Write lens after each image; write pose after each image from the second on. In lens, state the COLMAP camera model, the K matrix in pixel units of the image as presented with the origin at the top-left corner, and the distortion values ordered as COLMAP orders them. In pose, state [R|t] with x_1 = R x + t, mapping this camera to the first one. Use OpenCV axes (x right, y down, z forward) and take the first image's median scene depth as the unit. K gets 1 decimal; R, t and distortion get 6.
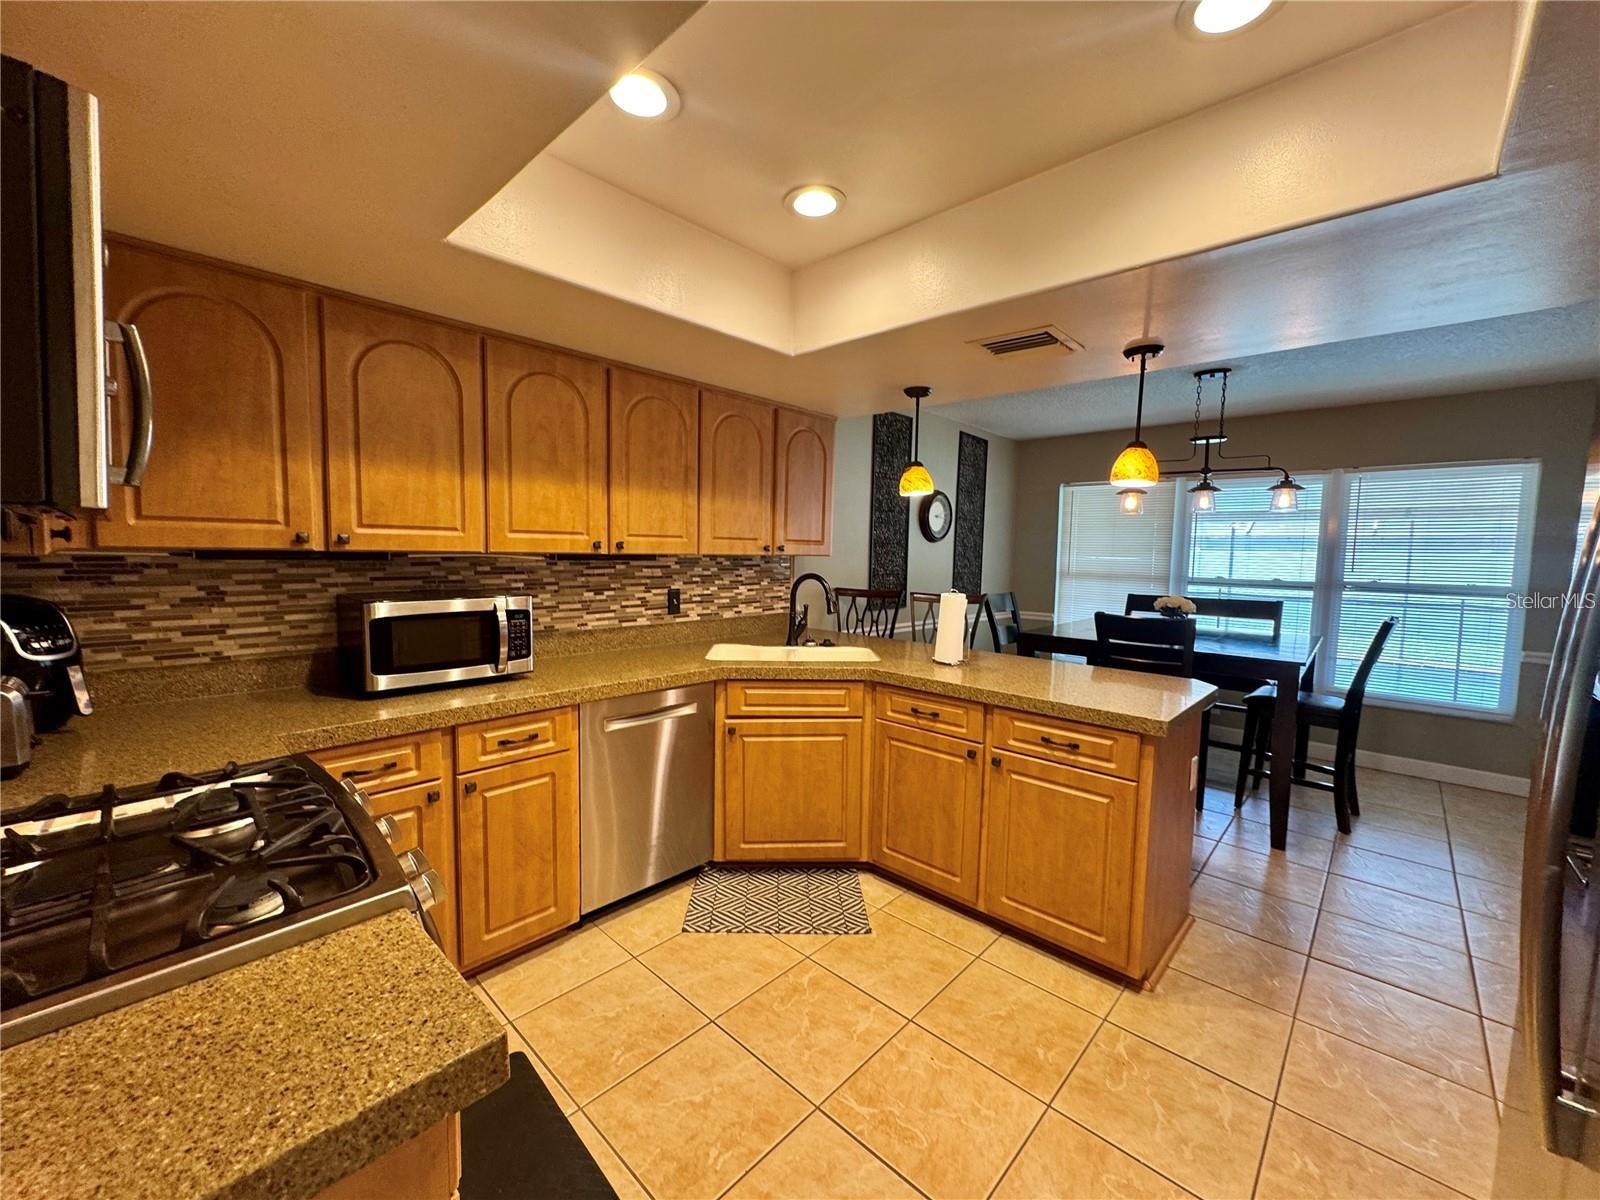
lens RADIAL K [[642.4, 0, 801.2], [0, 642.4, 597.3], [0, 0, 1]] dist [-0.001817, 0.000105]
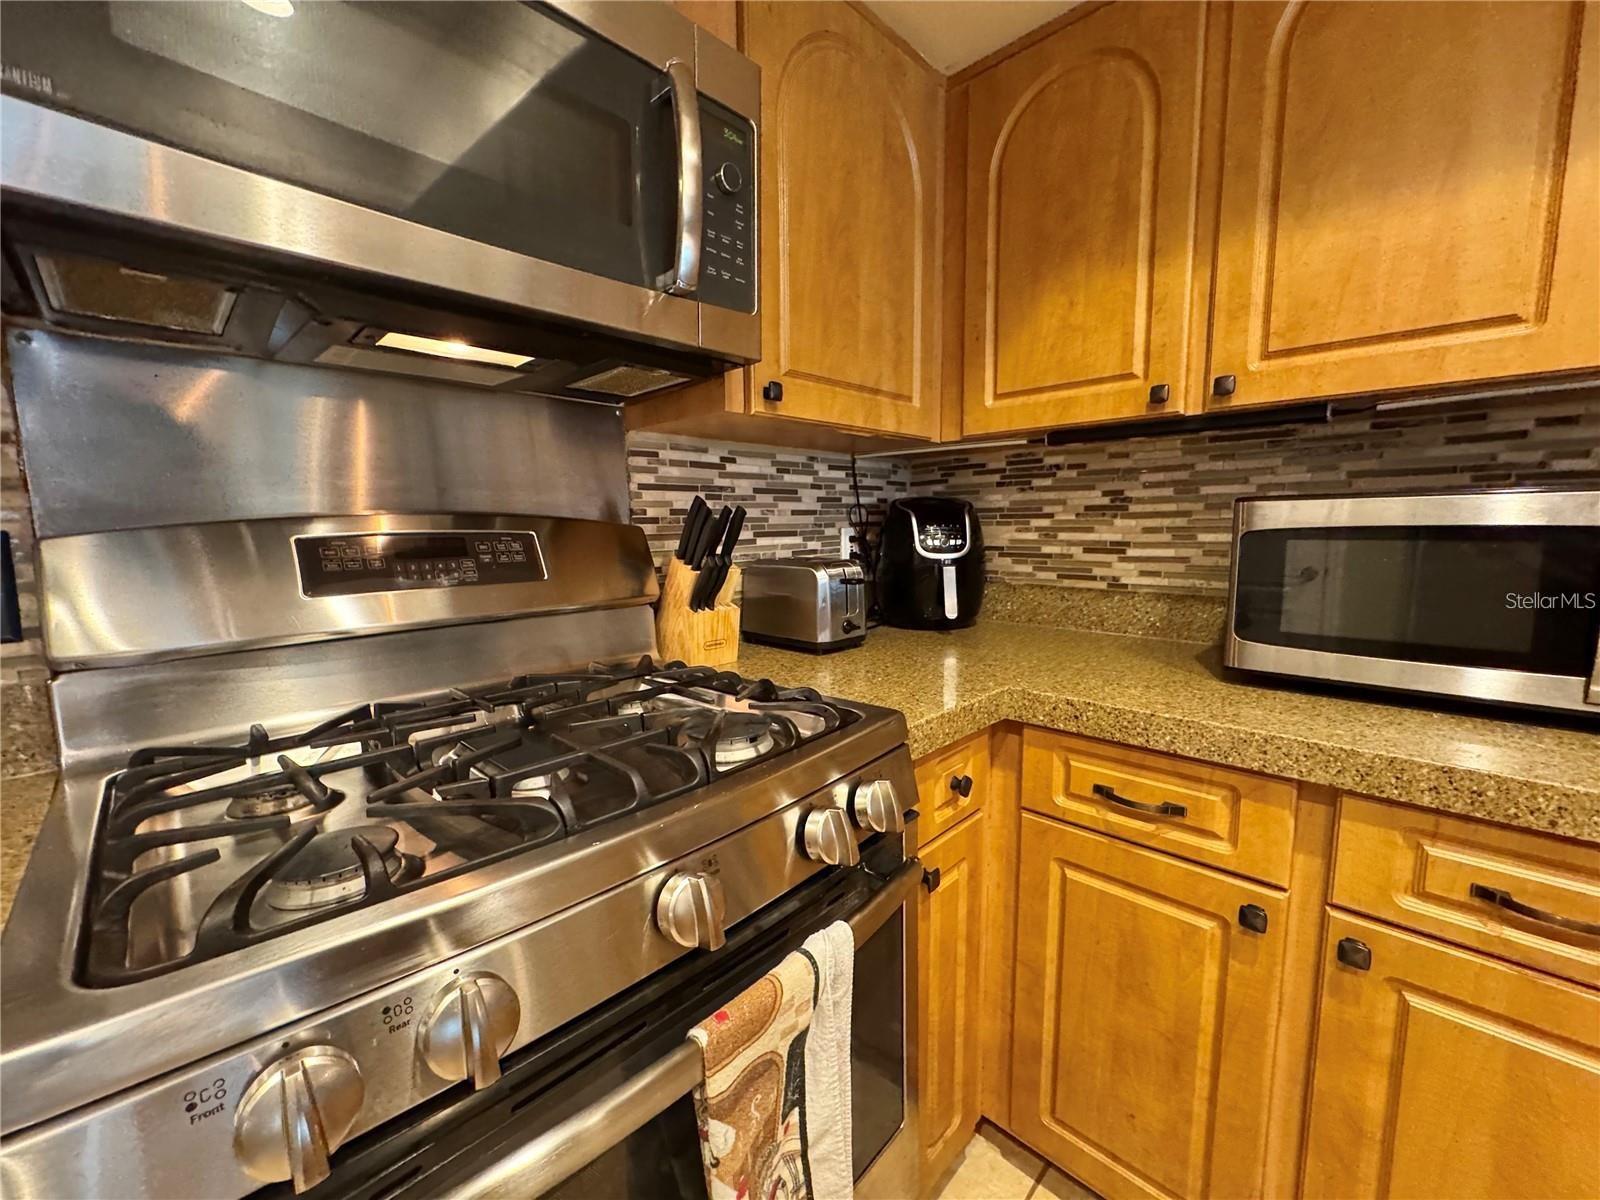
lens RADIAL K [[642.4, 0, 795.6], [0, 642.4, 599.8], [0, 0, 1]] dist [-0.001817, 0.000105]
pose [[-0.020884, 0.101628, -0.994603, -0.103877], [-0.063949, 0.992647, 0.102771, 0.046054], [0.997735, 0.065750, -0.014232, 0.502256]]
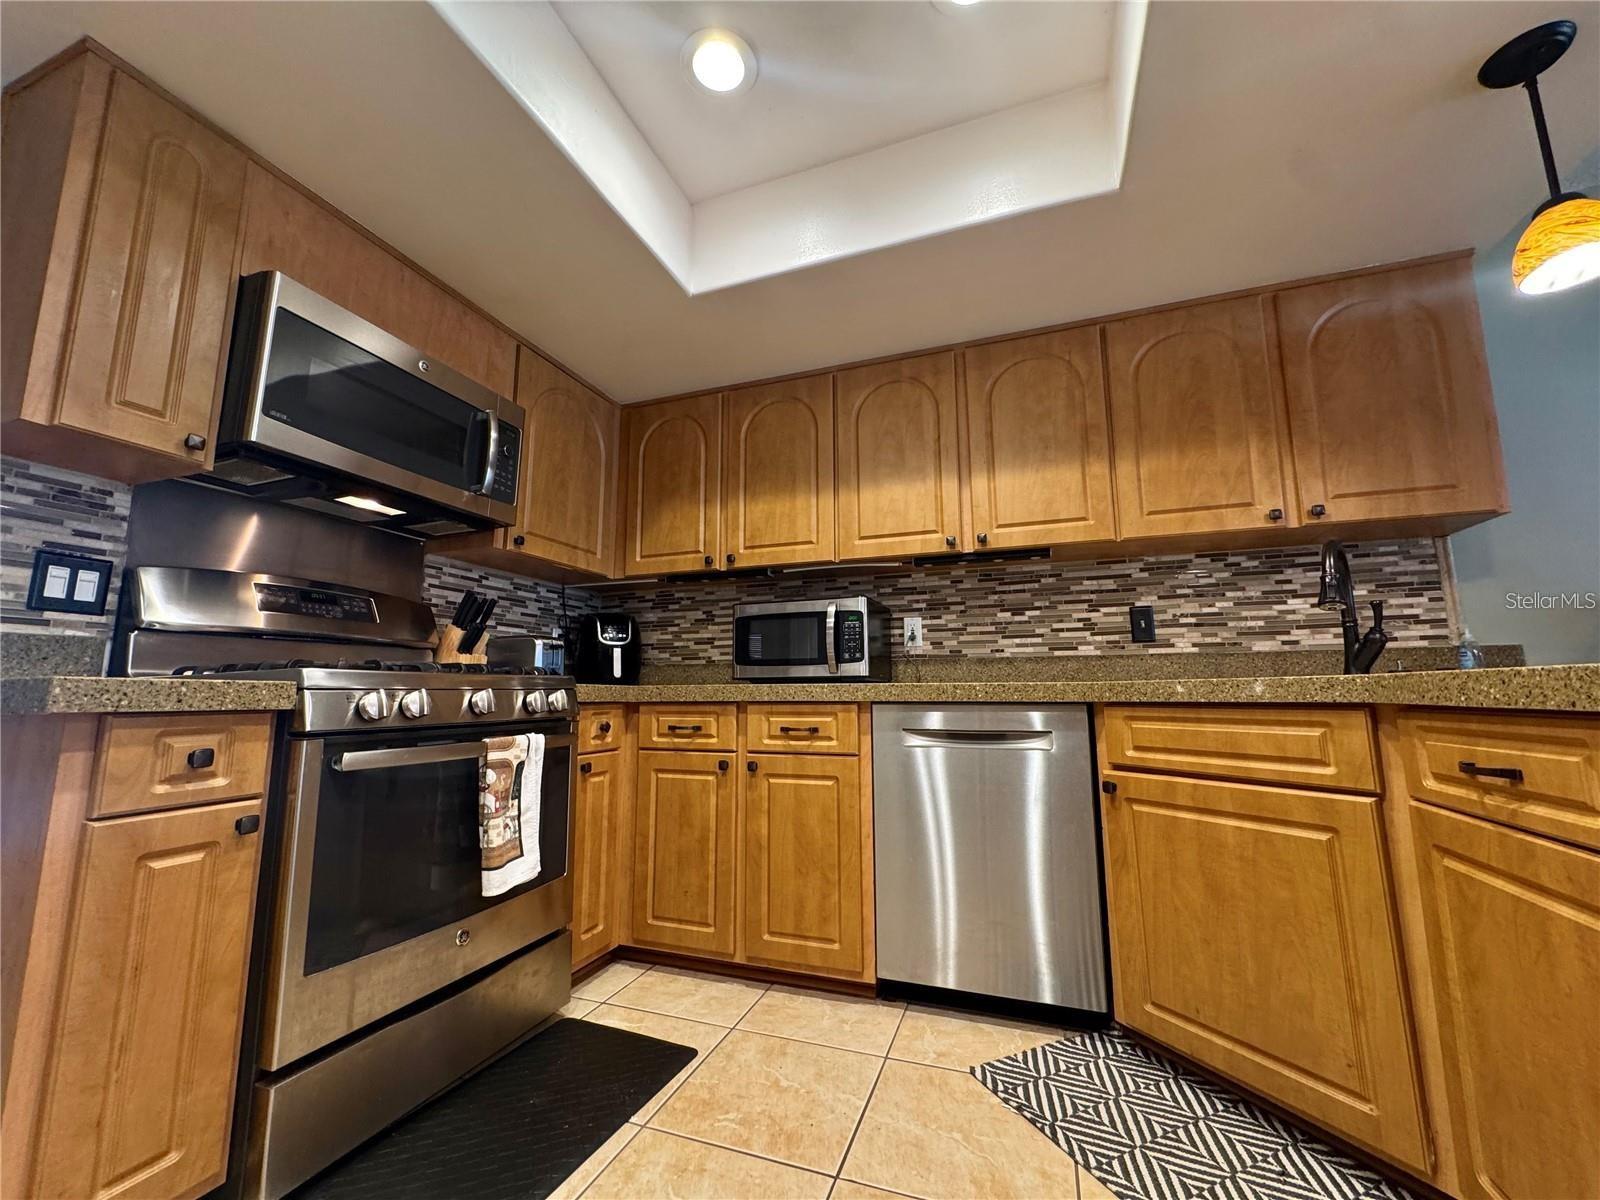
lens RADIAL K [[642.4, 0, 797.3], [0, 642.4, 596.8], [0, 0, 1]] dist [-0.001817, 0.000105]
pose [[0.389385, -0.158249, -0.907379, 0.384685], [-0.058500, 0.978892, -0.195826, 0.177552], [0.919216, 0.129334, 0.371908, 0.504548]]
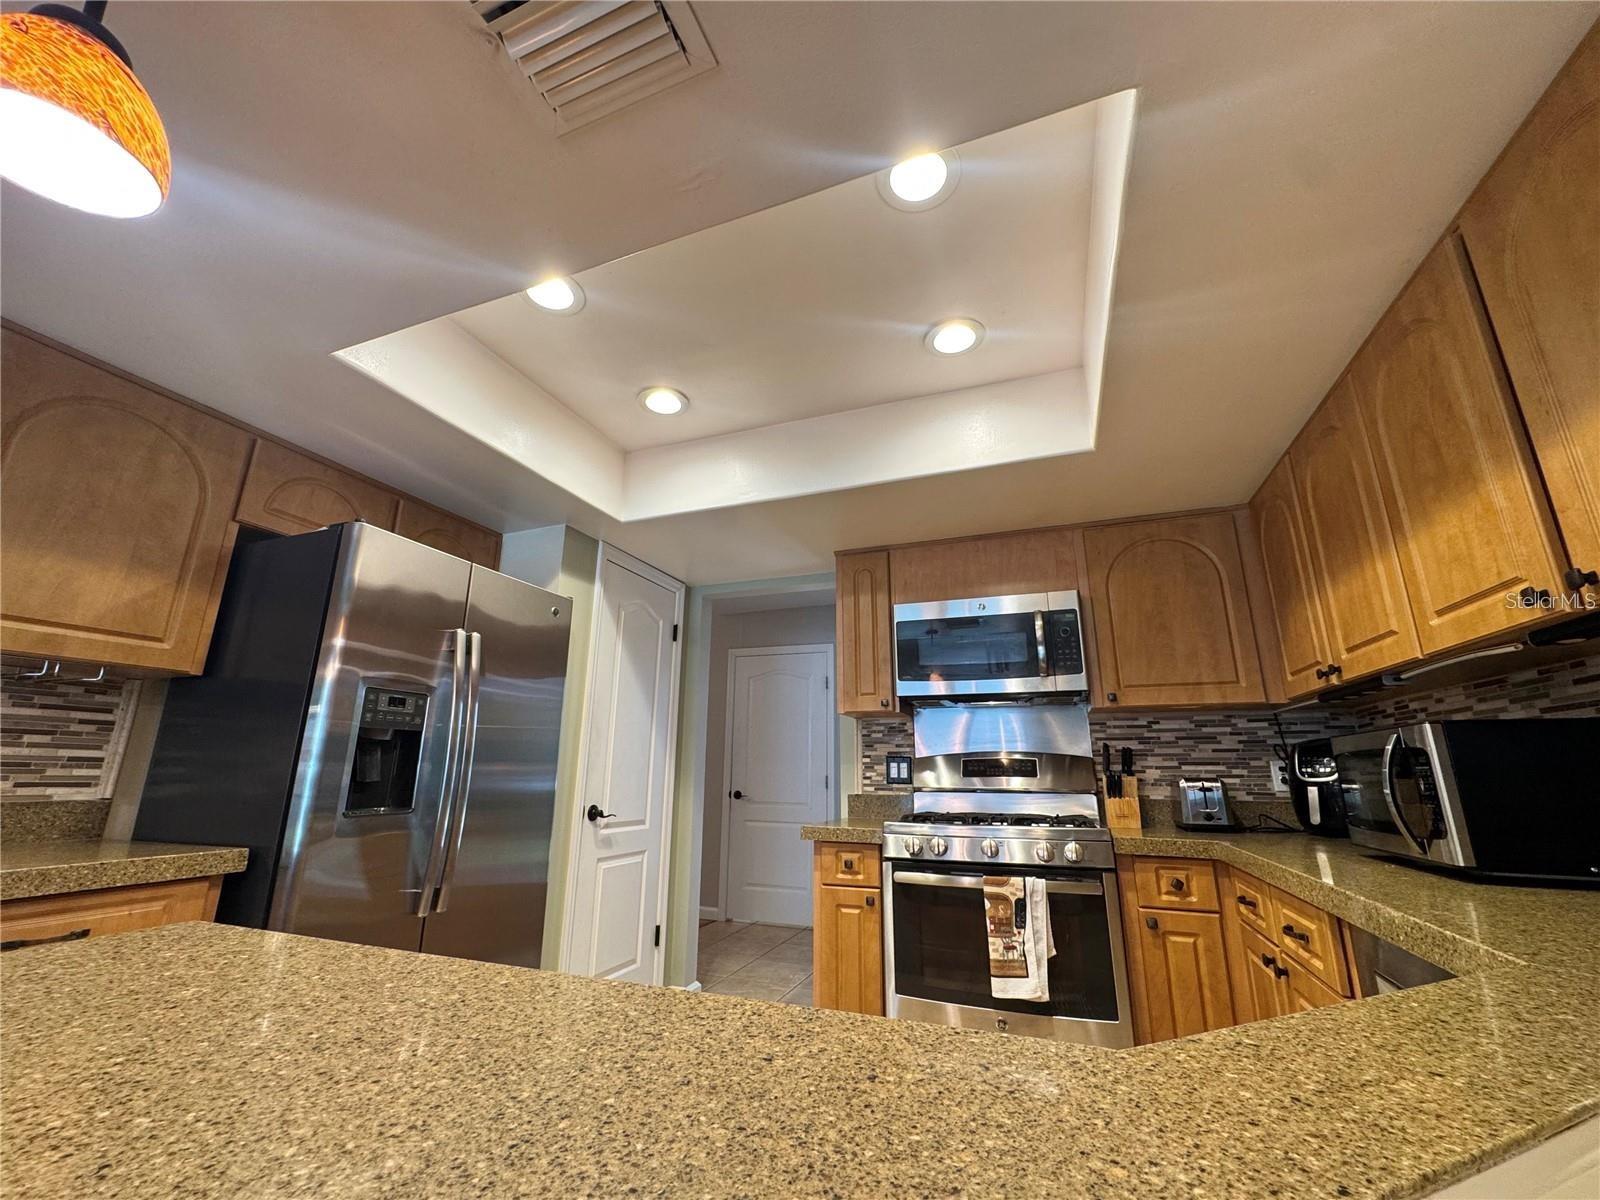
lens RADIAL K [[642.4, 0, 795.3], [0, 642.4, 599.2], [0, 0, 1]] dist [-0.001817, 0.000105]
pose [[-0.922983, -0.127784, -0.363007, 0.295527], [-0.055289, 0.977508, -0.203520, 0.035052], [0.380849, -0.167775, -0.909288, 1.220606]]
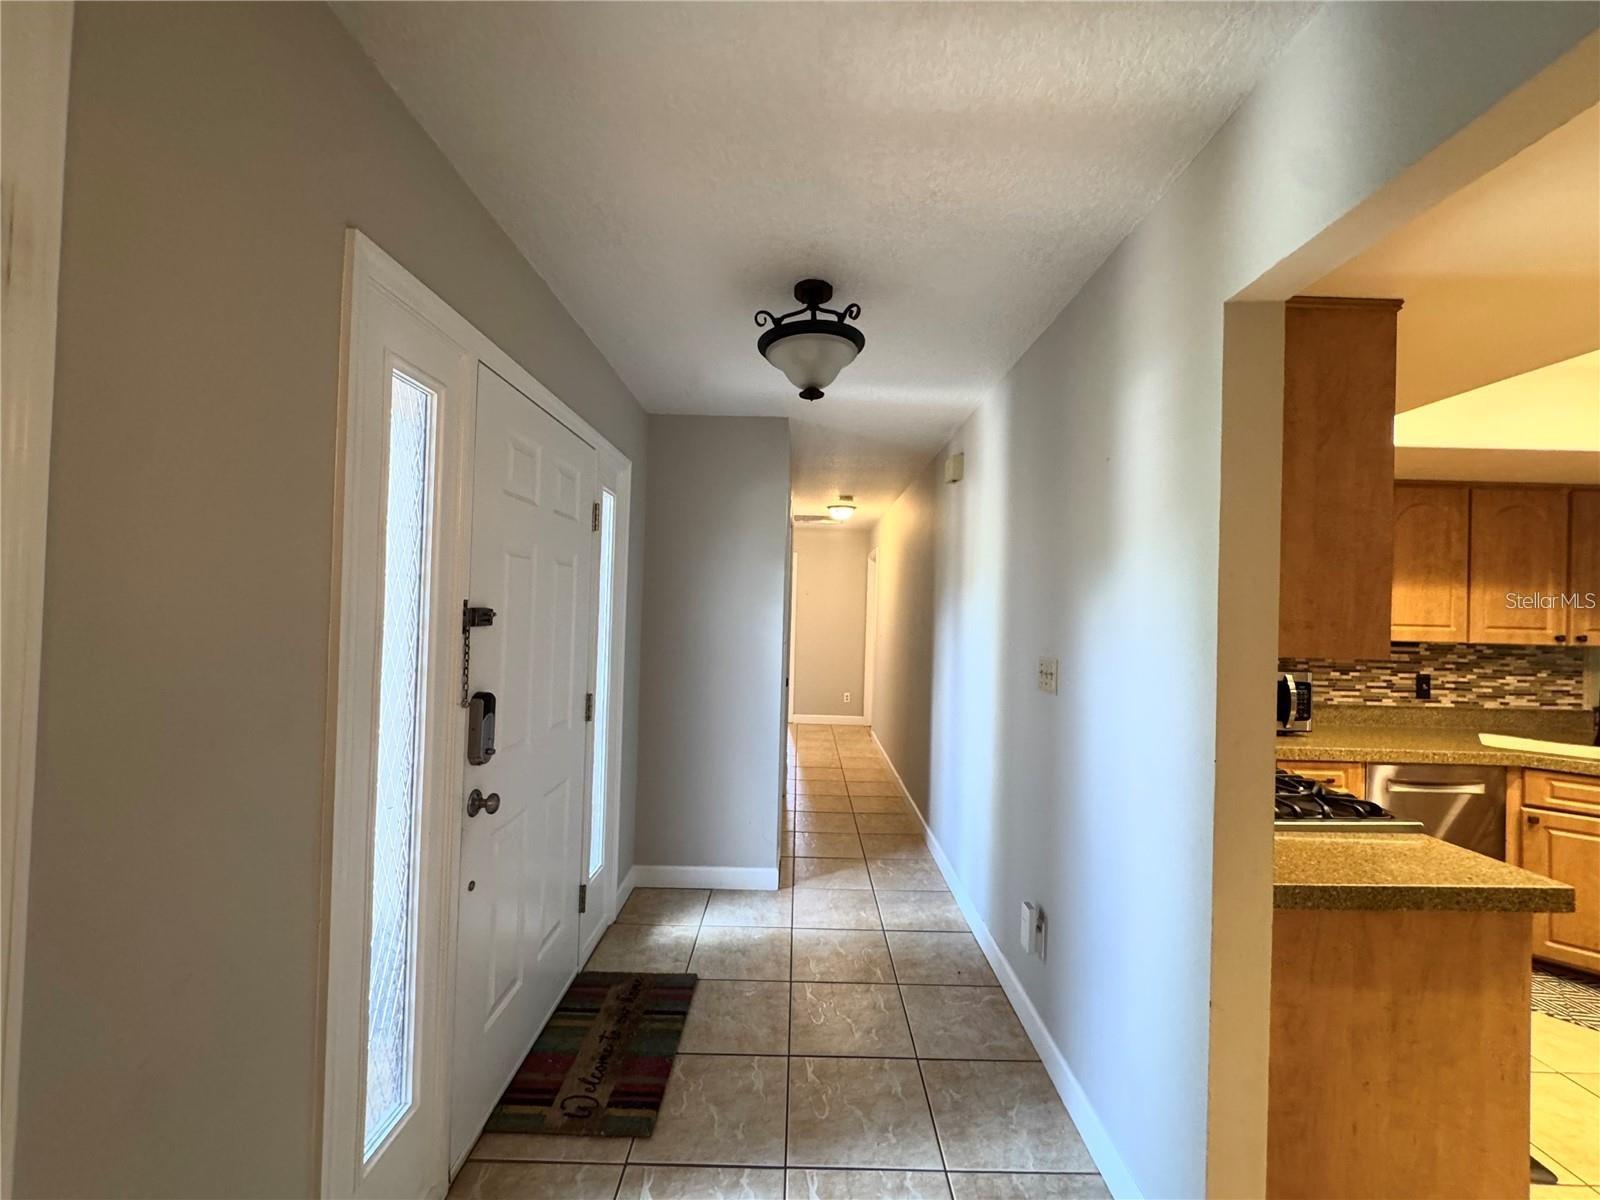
lens RADIAL K [[642.4, 0, 800.0], [0, 642.4, 598.8], [0, 0, 1]] dist [-0.001817, 0.000105]
pose [[0.683386, -0.012929, -0.729943, -0.165642], [-0.067602, 0.994427, -0.080904, 0.023031], [0.726920, 0.104634, 0.678703, -0.592967]]
